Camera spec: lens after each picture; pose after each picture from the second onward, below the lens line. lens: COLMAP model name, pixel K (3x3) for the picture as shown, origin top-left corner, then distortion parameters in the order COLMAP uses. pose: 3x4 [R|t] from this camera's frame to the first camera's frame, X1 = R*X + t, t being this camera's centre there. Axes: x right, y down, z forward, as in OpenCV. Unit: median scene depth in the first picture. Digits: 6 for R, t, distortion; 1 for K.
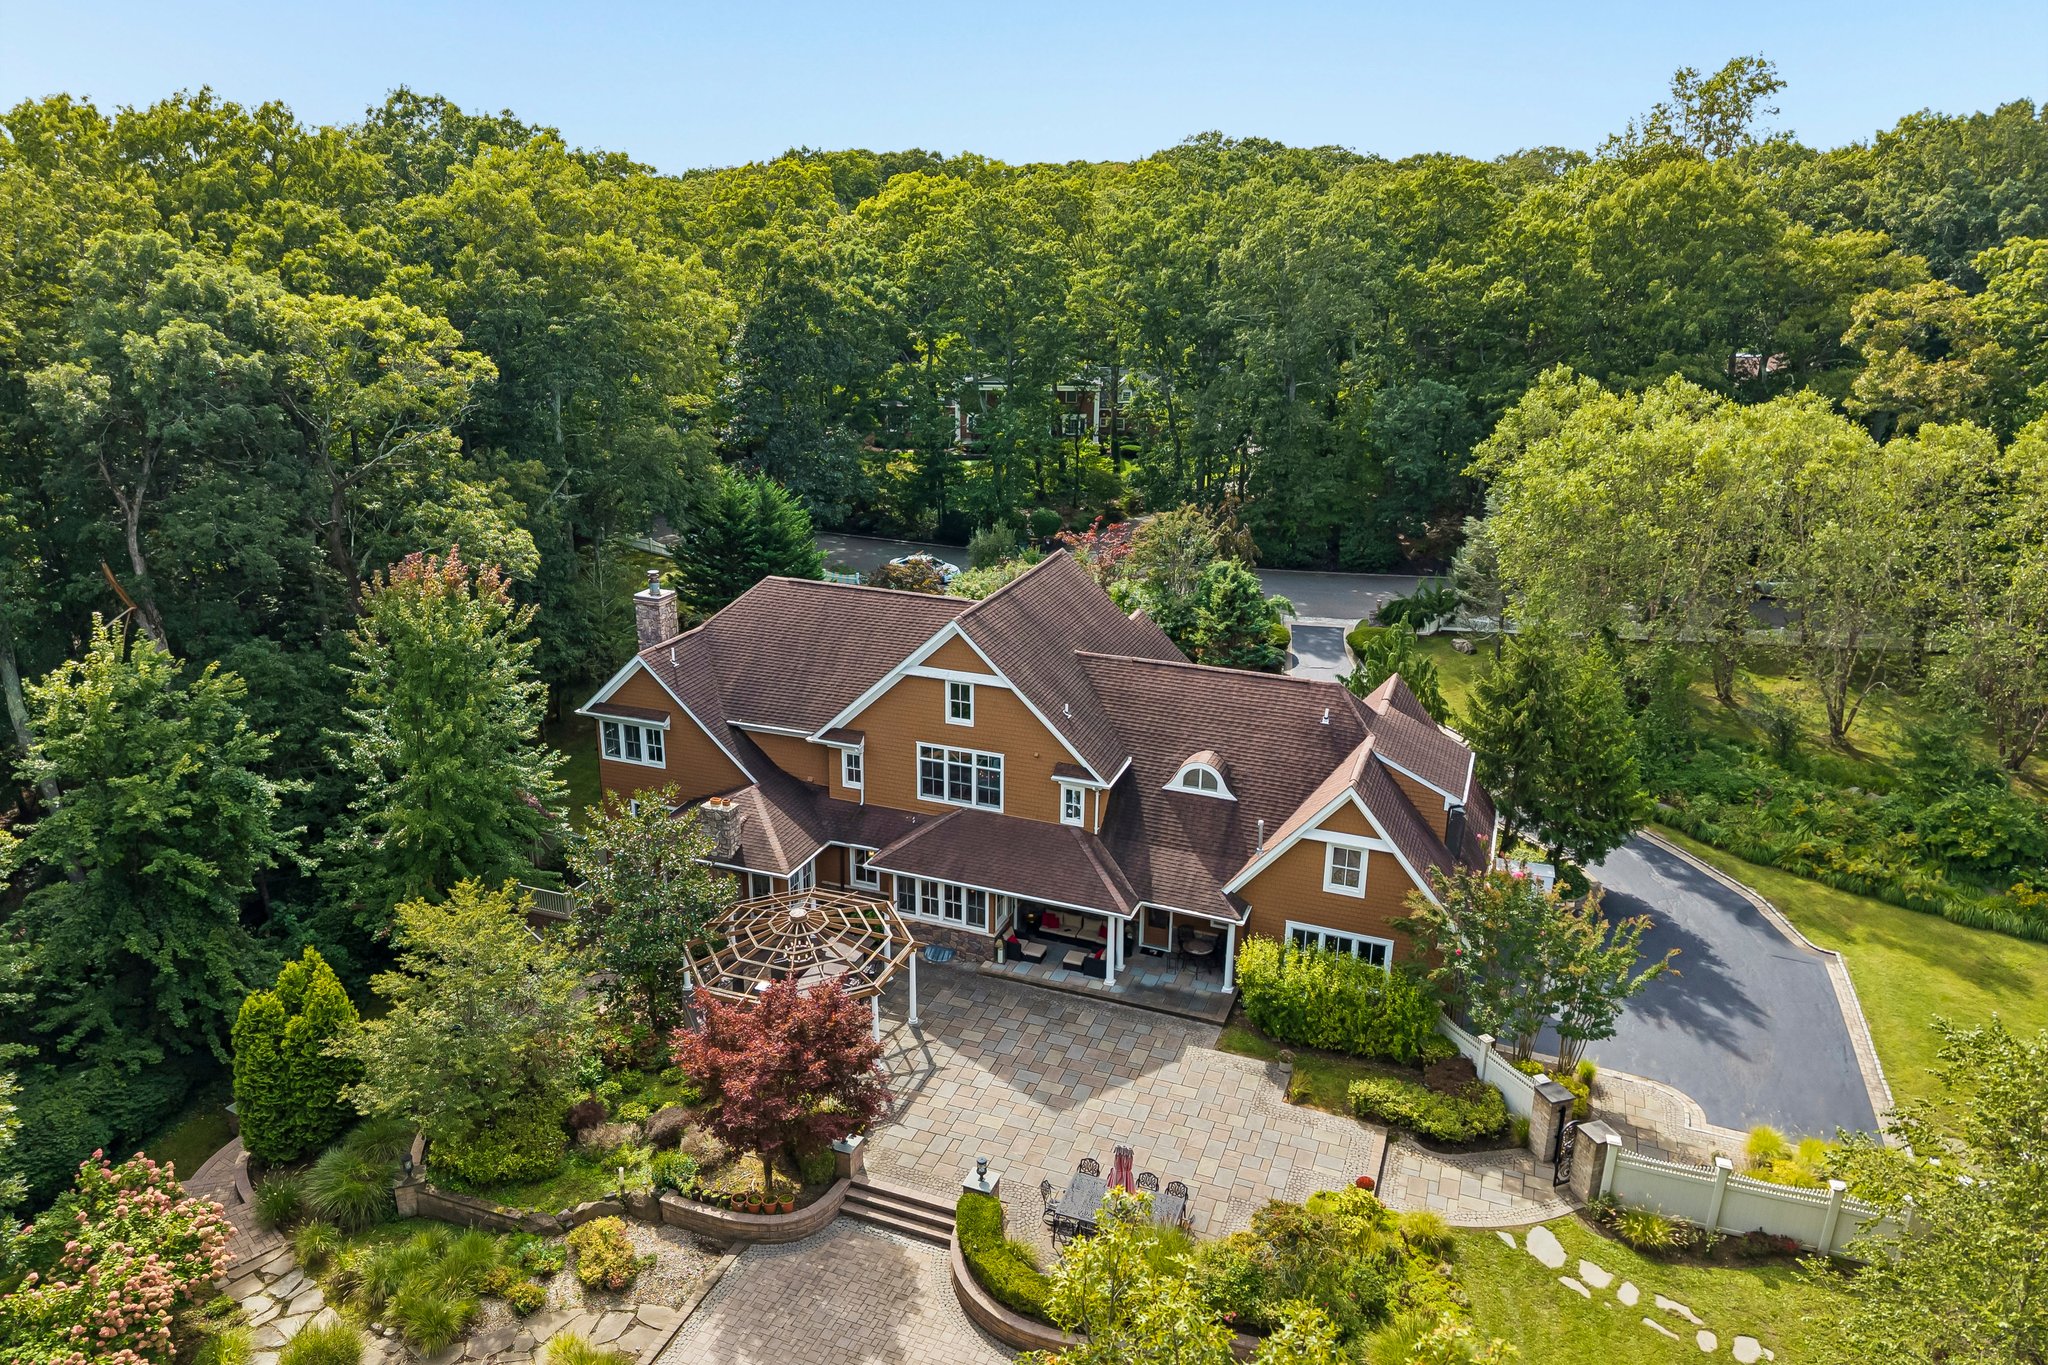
lens RADIAL K [[1373.3, 0, 1024.0], [0, 1373.3, 682.5], [0, 0, 1]] dist [0.069173, -0.070042]
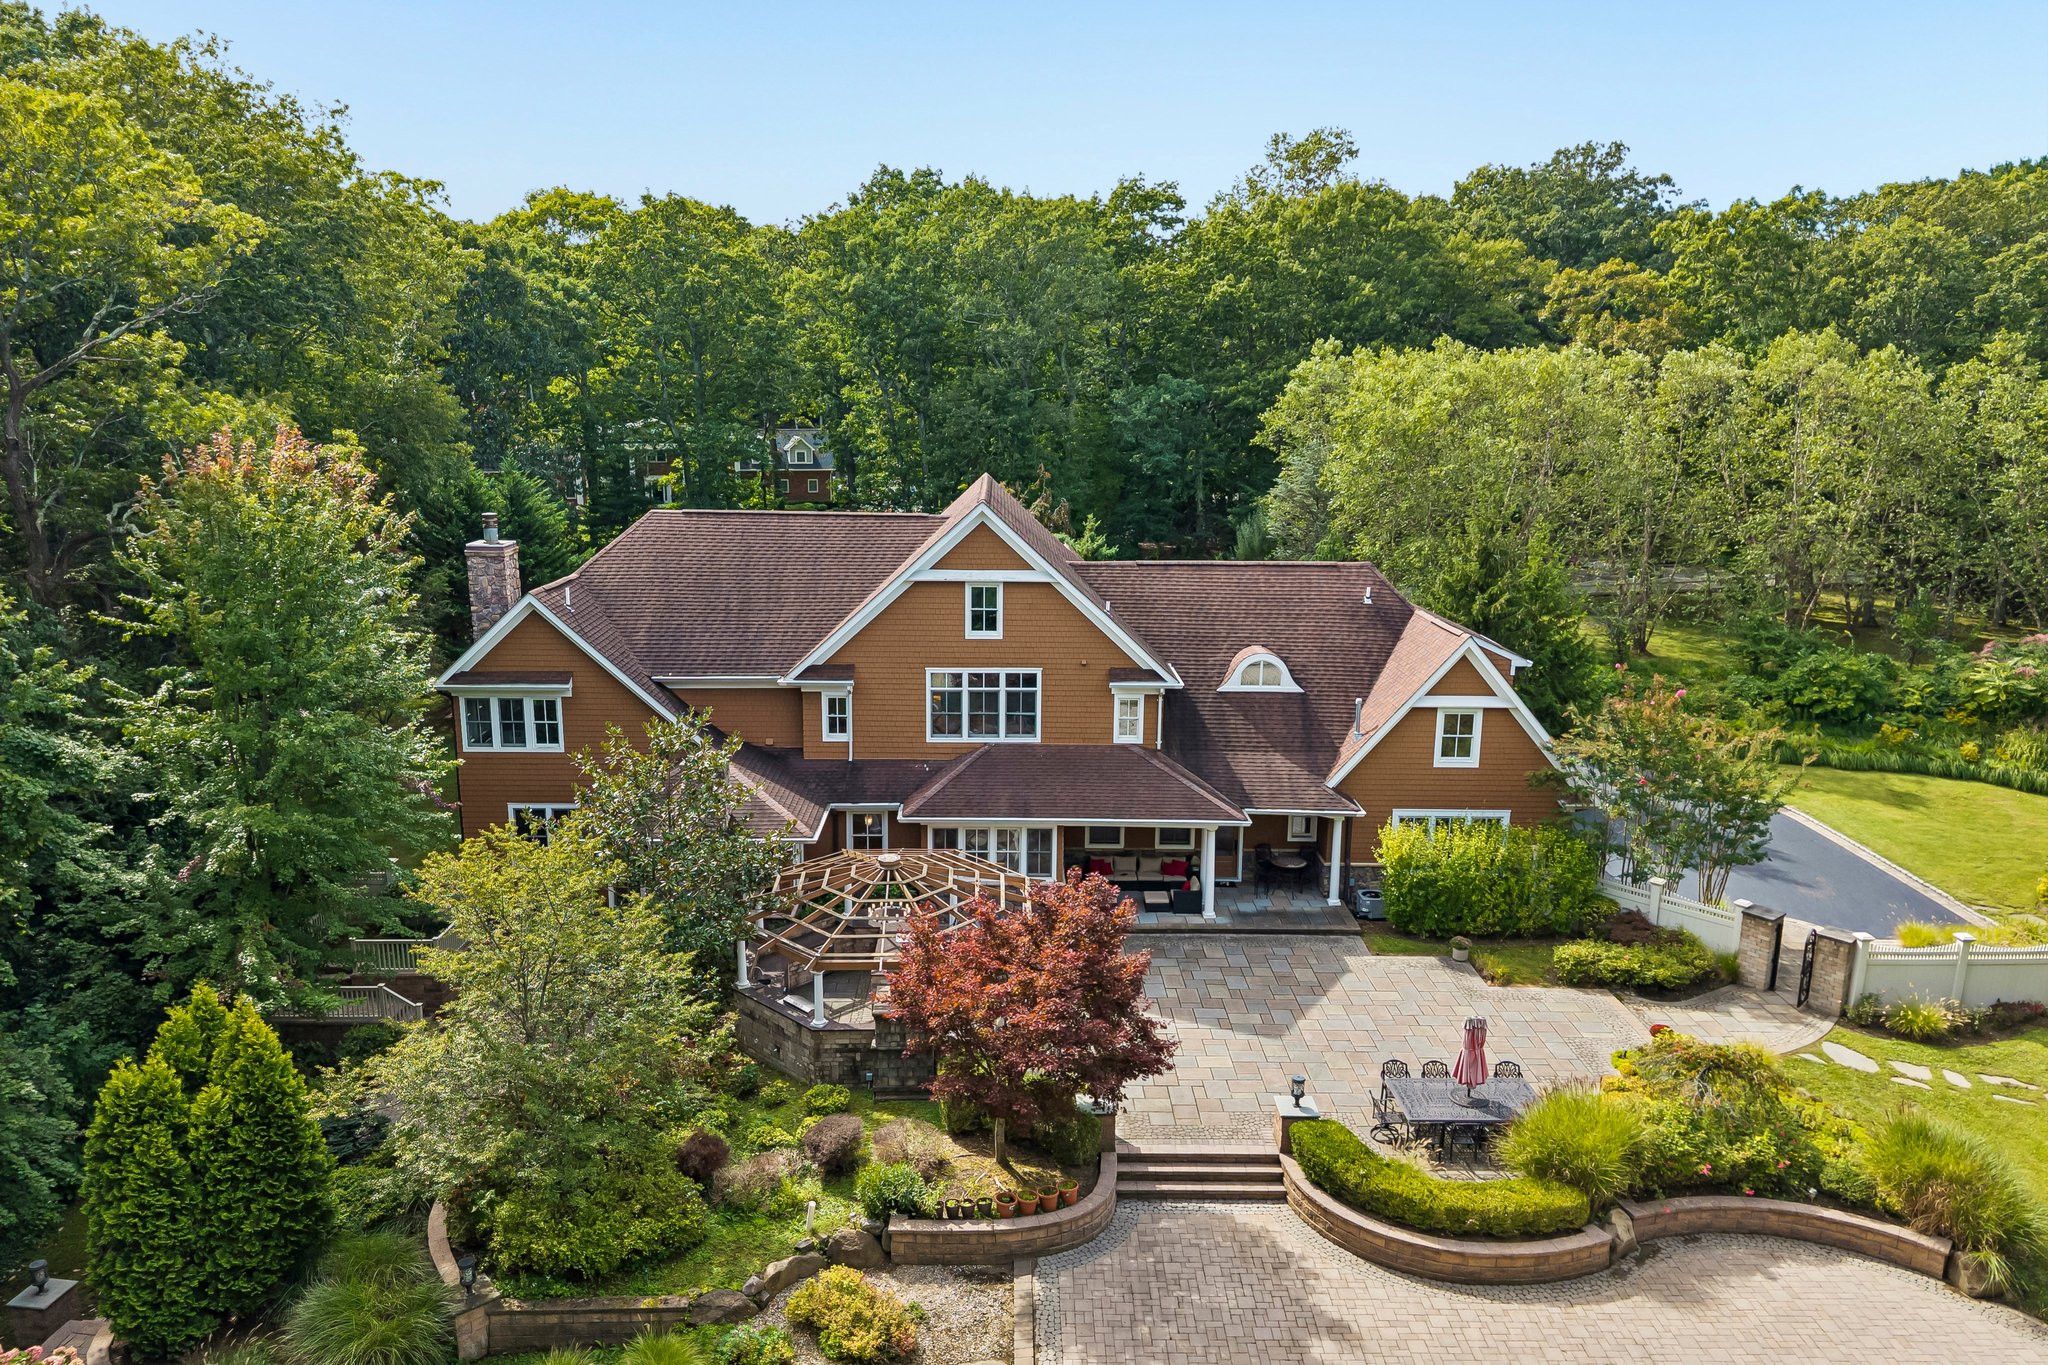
lens RADIAL K [[1373.3, 0, 1024.0], [0, 1373.3, 682.5], [0, 0, 1]] dist [0.069173, -0.070042]
pose [[0.928098, -0.081475, 0.363313, -0.328733], [0.119909, 0.989184, -0.084484, 0.130663], [-0.352500, 0.121974, 0.927829, 0.234481]]
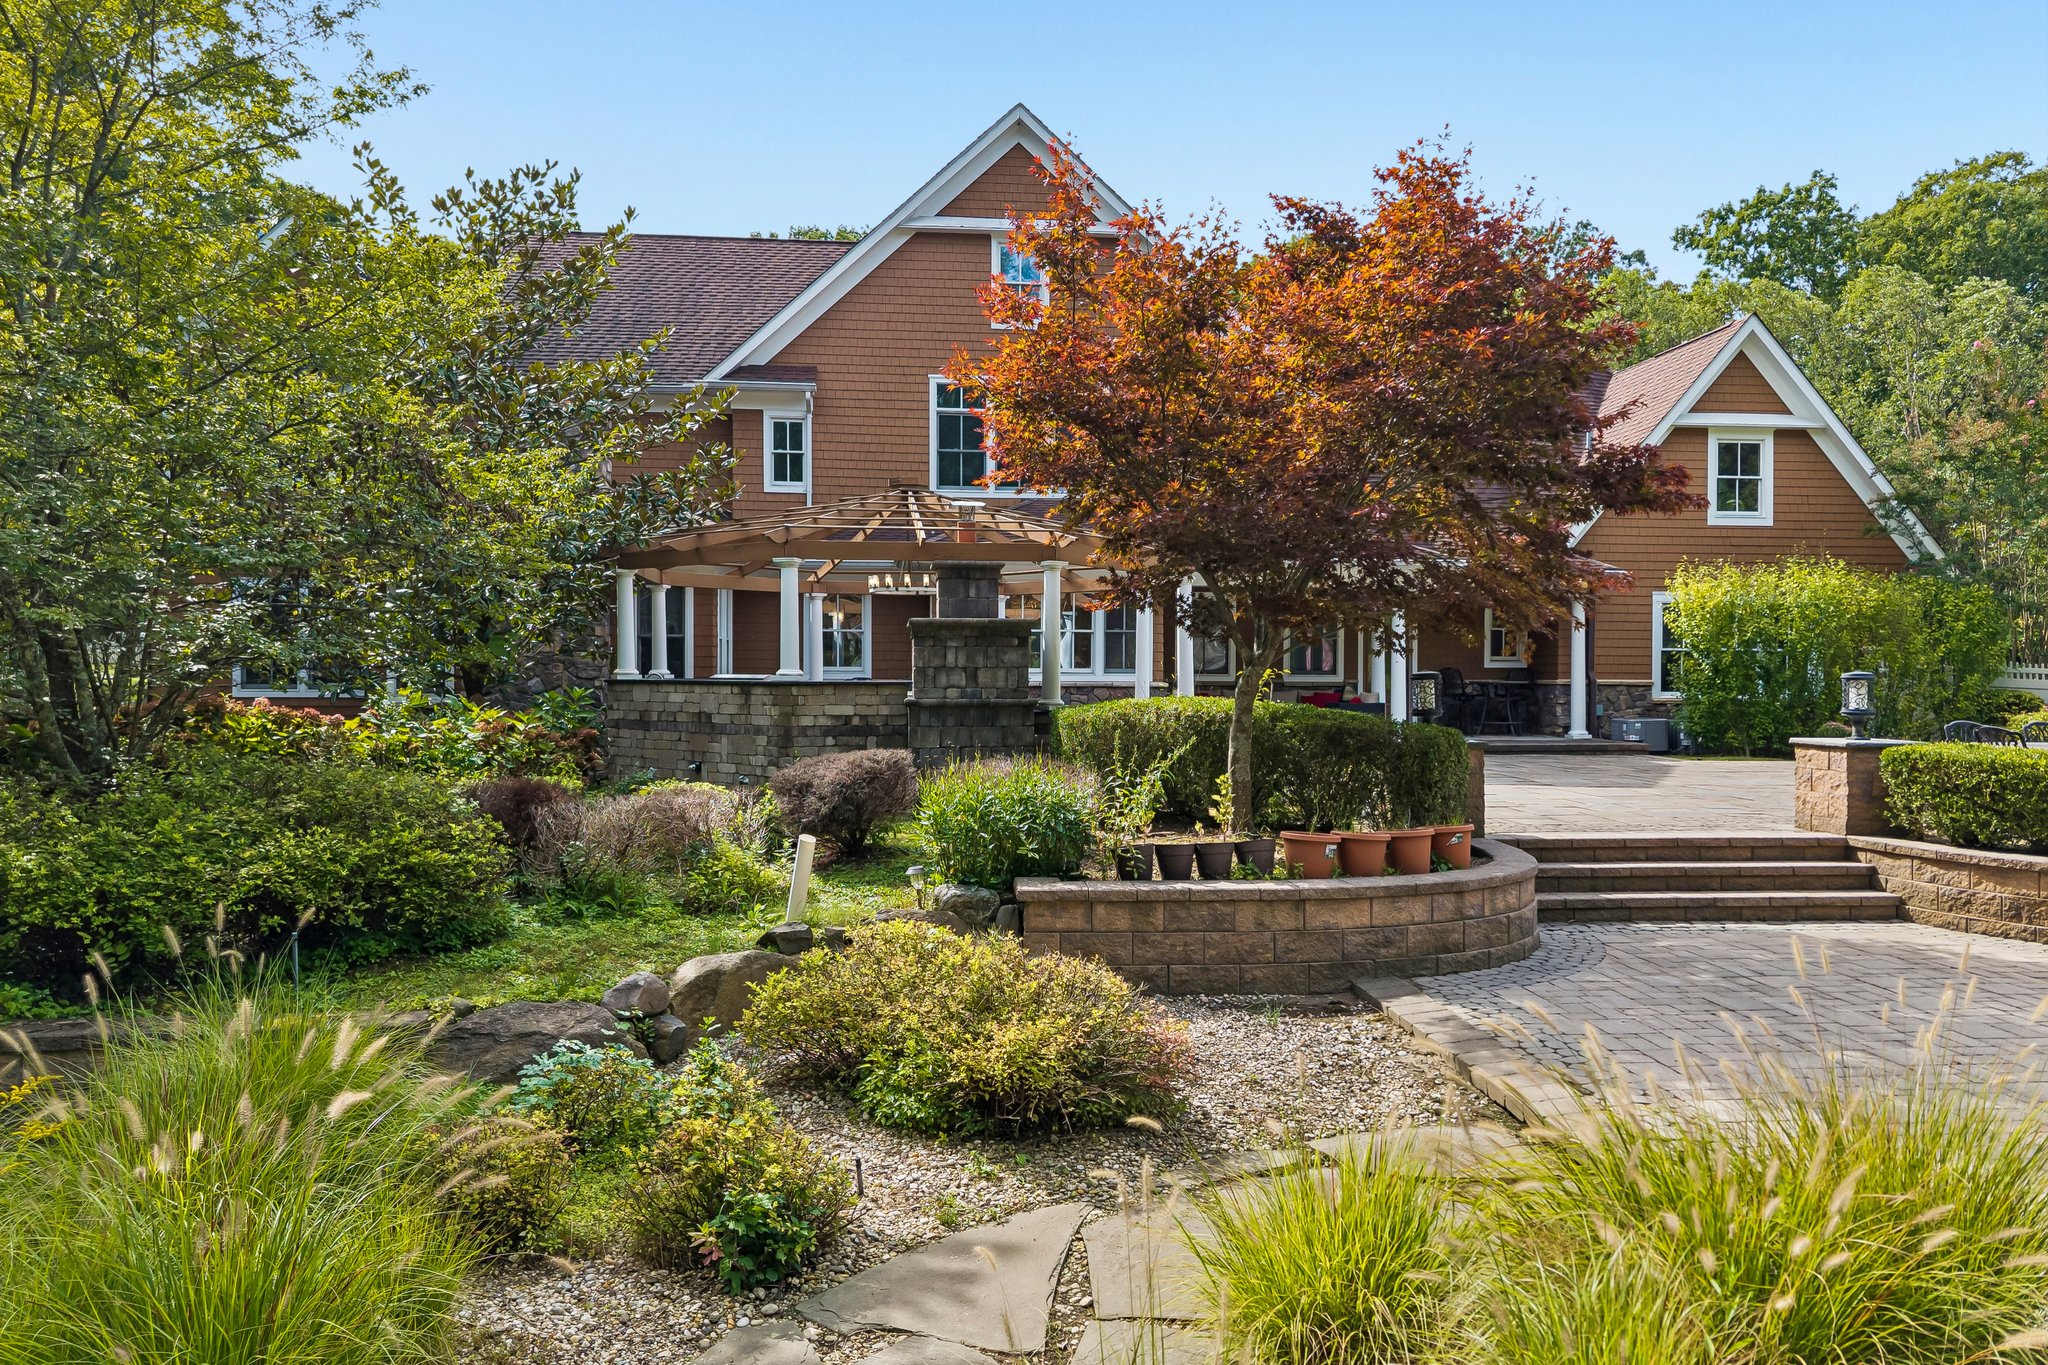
lens RADIAL K [[1363.5, 0, 1029.8], [0, 1363.5, 722.7], [0, 0, 1]] dist [0.063383, -0.117725]
pose [[0.895340, -0.025438, 0.444657, -0.284190], [0.151433, 0.956275, -0.250211, 0.311069], [-0.418850, 0.291359, 0.860043, 0.596048]]
